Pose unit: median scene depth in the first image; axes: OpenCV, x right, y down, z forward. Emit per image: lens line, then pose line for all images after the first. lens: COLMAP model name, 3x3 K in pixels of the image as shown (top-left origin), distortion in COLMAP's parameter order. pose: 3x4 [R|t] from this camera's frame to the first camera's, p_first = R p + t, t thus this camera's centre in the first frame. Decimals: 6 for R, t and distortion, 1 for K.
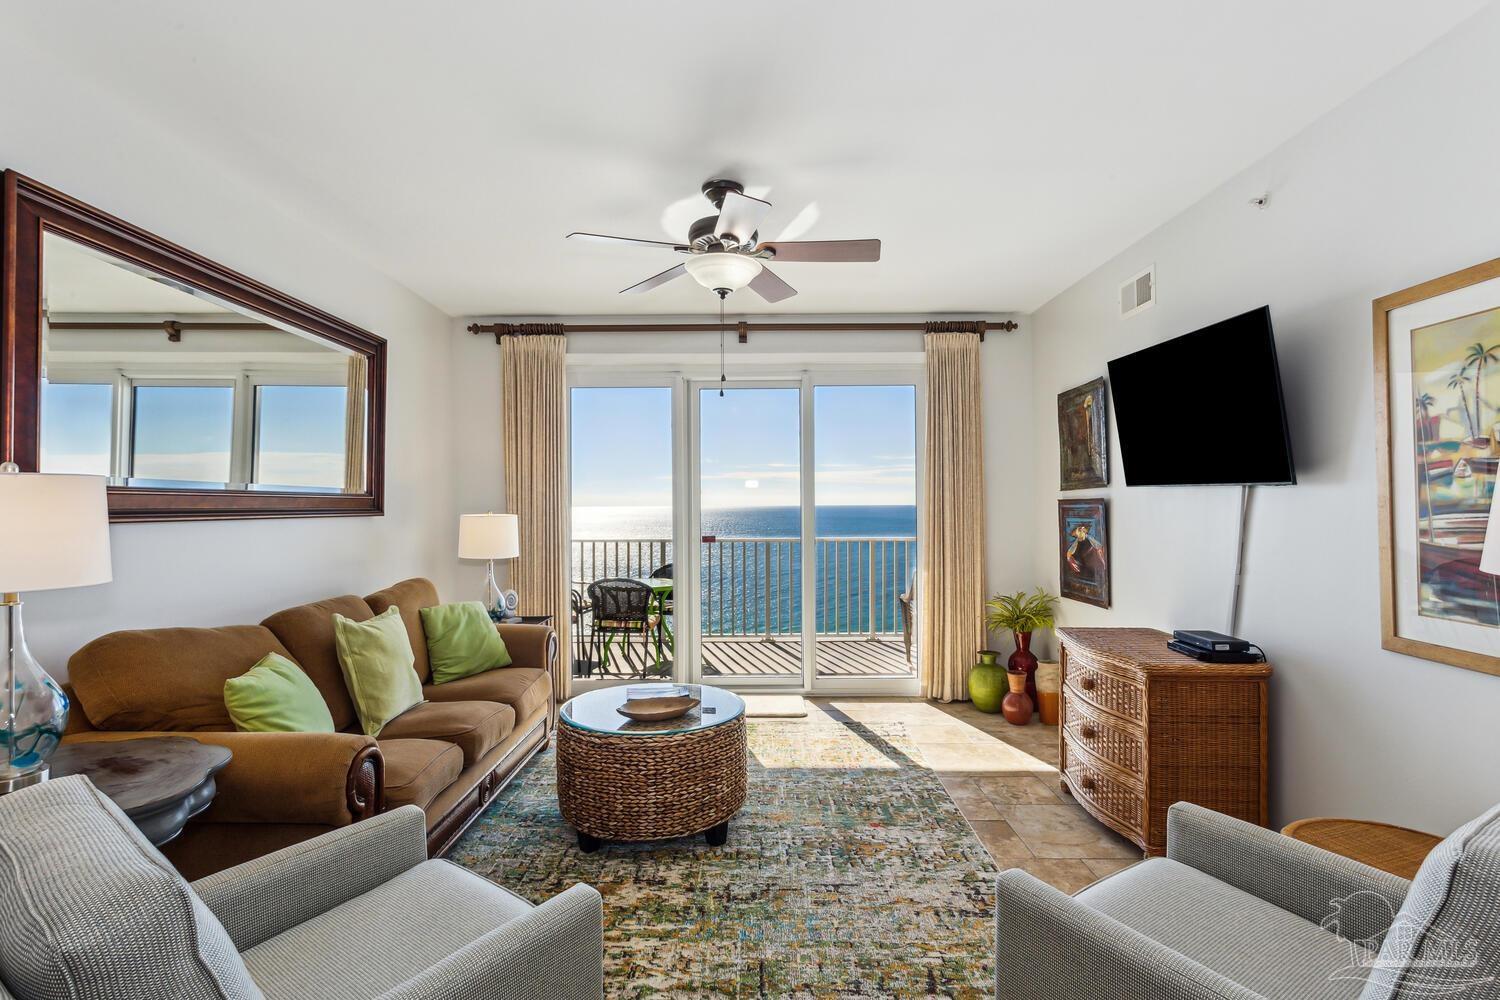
lens RADIAL K [[723.6, 0, 746.1], [0, 723.6, 498.4], [0, 0, 1]] dist [0.002990, 0.001318]
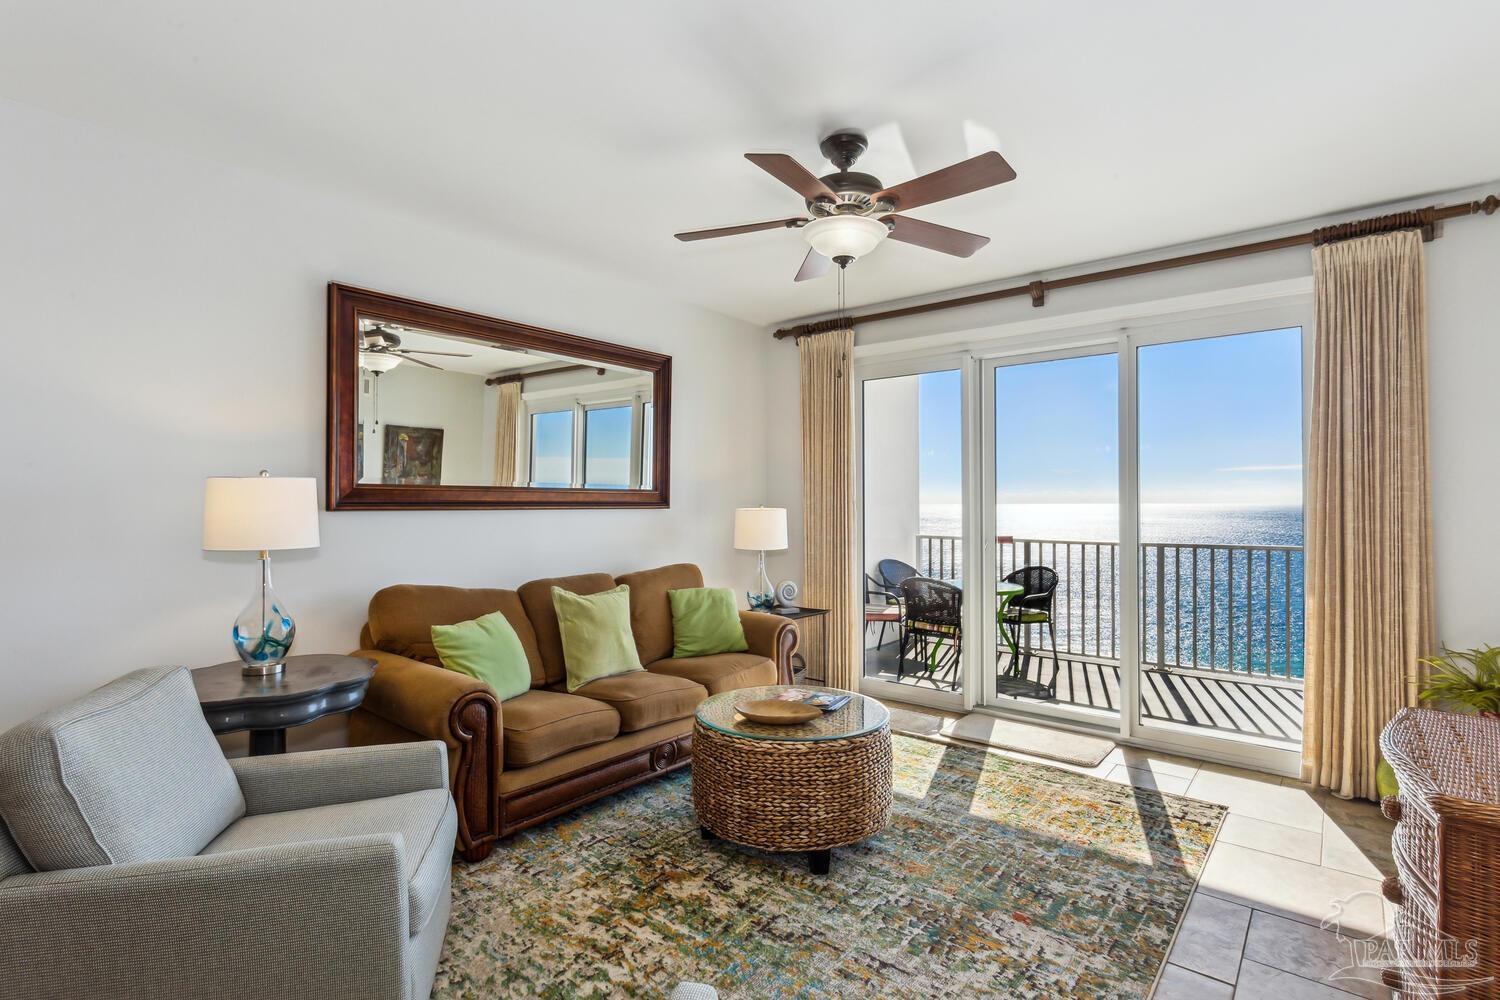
lens RADIAL K [[725.1, 0, 747.7], [0, 725.1, 501.6], [0, 0, 1]] dist [0.001572, 0.000985]
pose [[0.778183, 0.003478, -0.628027, 0.424376], [0.002239, 0.999963, 0.008312, 0.004373], [0.628033, -0.007875, 0.778147, 0.221339]]
